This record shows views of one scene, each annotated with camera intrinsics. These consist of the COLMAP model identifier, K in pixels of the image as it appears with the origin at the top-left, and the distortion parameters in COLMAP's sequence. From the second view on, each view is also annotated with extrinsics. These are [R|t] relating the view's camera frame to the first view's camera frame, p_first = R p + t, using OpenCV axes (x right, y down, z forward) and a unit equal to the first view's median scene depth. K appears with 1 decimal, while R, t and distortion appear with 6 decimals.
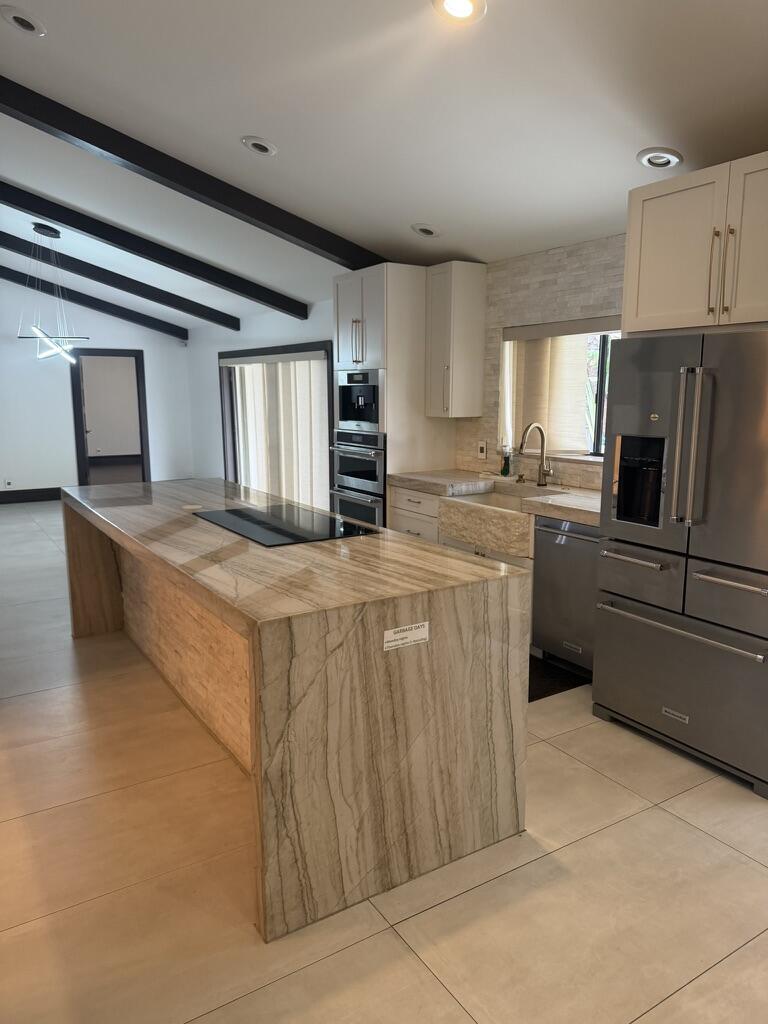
lens RADIAL K [[715.8, 0, 371.6], [0, 715.8, 514.4], [0, 0, 1]] dist [0.072405, -0.000793]
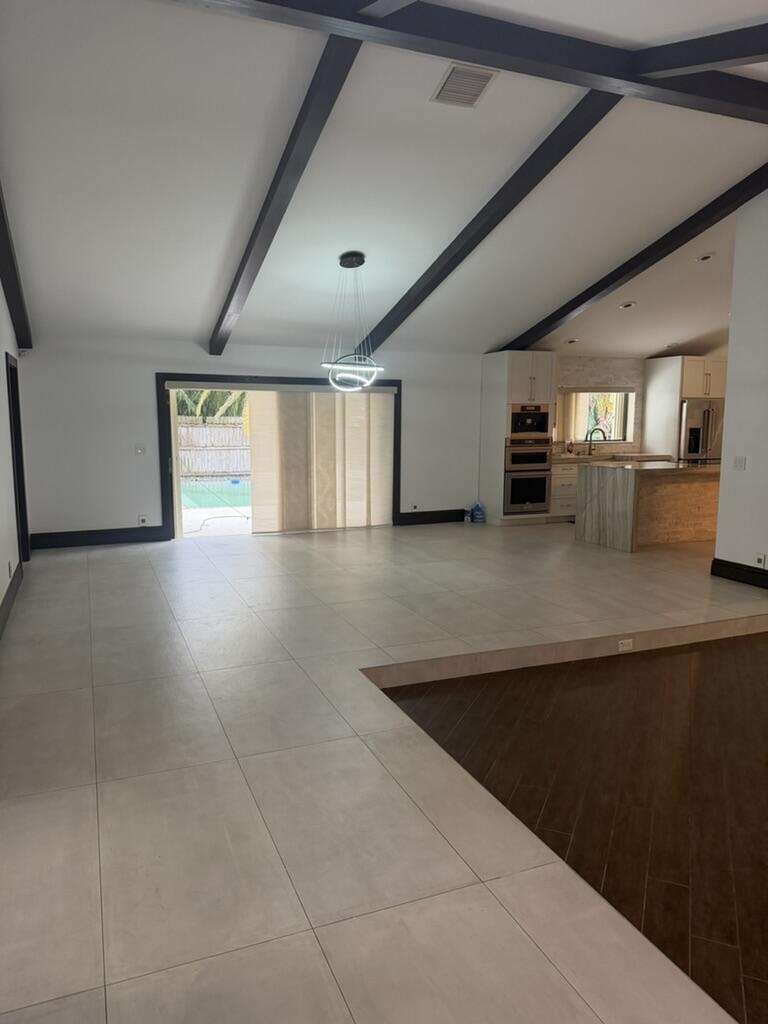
lens RADIAL K [[715.8, 0, 371.6], [0, 715.8, 514.4], [0, 0, 1]] dist [0.072405, -0.000793]
pose [[0.165083, -0.136411, 0.976801, -1.980527], [0.166633, 0.980009, 0.108697, -0.201120], [-0.972101, 0.144823, 0.184513, 1.142997]]
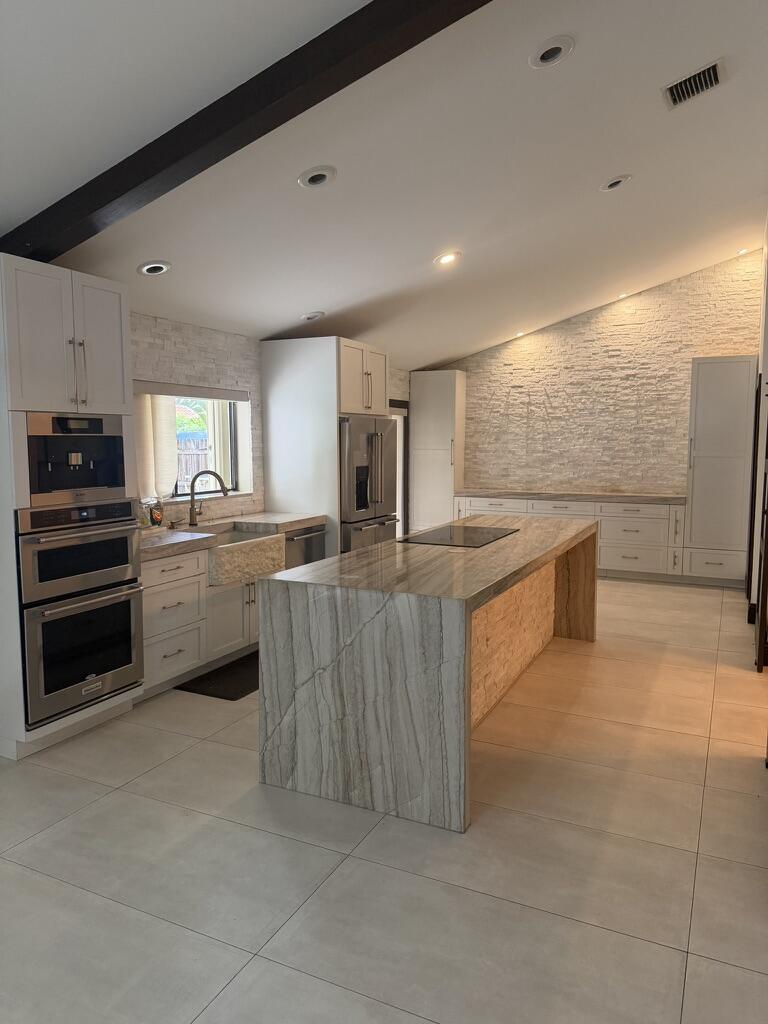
lens RADIAL K [[715.8, 0, 371.6], [0, 715.8, 514.4], [0, 0, 1]] dist [0.072405, -0.000793]
pose [[-0.534078, -0.089740, 0.840659, -0.775026], [0.141673, 0.970790, 0.193637, -0.210580], [-0.833481, 0.222516, -0.505764, 1.183587]]
